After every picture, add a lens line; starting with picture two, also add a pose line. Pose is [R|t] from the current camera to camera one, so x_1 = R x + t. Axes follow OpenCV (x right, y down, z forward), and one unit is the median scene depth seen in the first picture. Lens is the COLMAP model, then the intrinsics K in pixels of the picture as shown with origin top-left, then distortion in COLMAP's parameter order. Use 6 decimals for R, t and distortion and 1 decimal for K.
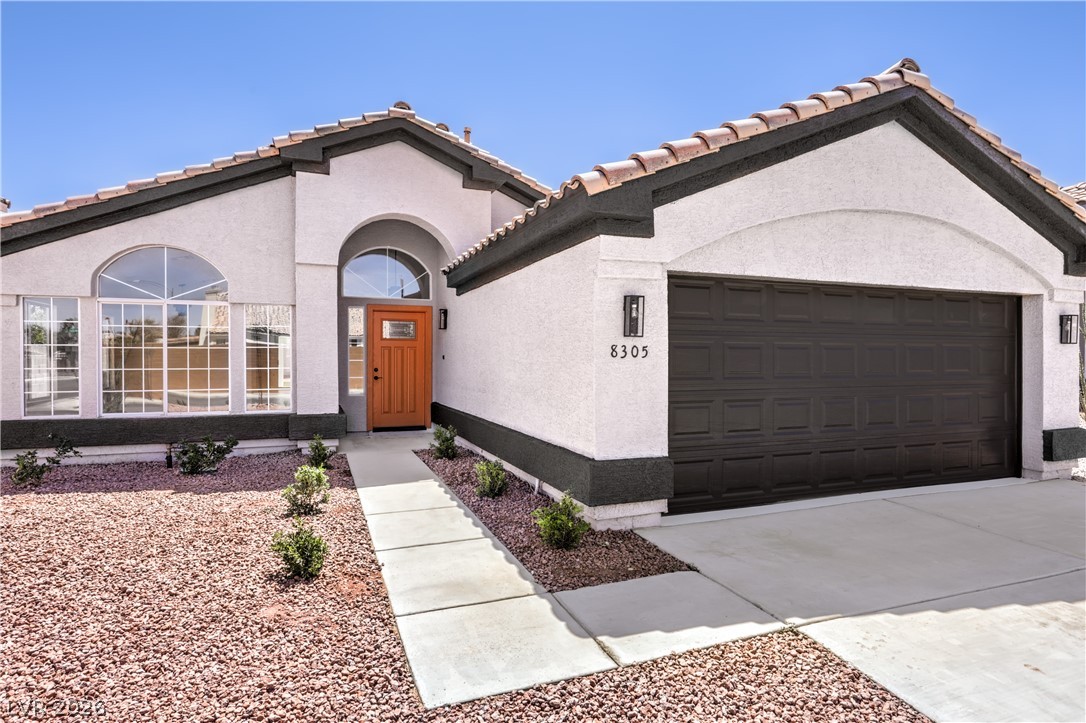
lens RADIAL K [[600.0, 0, 543.3], [0, 600.0, 356.2], [0, 0, 1]] dist [-0.000334, -0.000205]
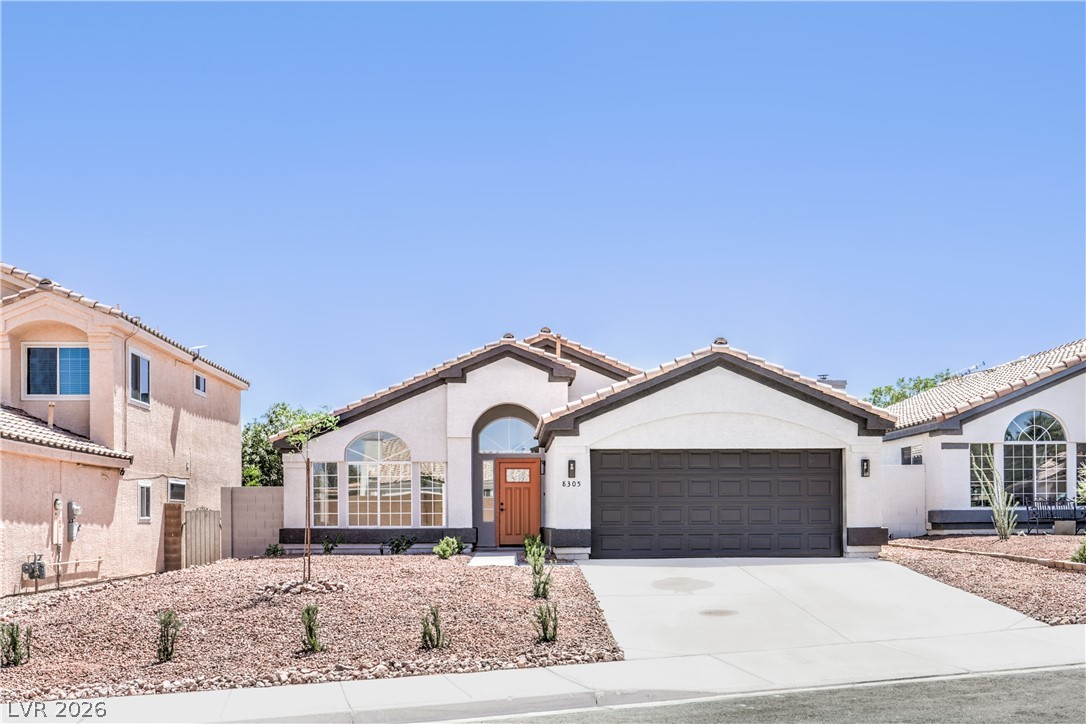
lens RADIAL K [[1755.8, 0, 543.0], [0, 1755.8, 362.0], [0, 0, 1]] dist [-0.006212, -0.004952]
pose [[0.933445, -0.045107, -0.355872, 1.612701], [0.008942, 0.994680, -0.102621, 0.142571], [0.358608, 0.092609, 0.928883, -3.526197]]
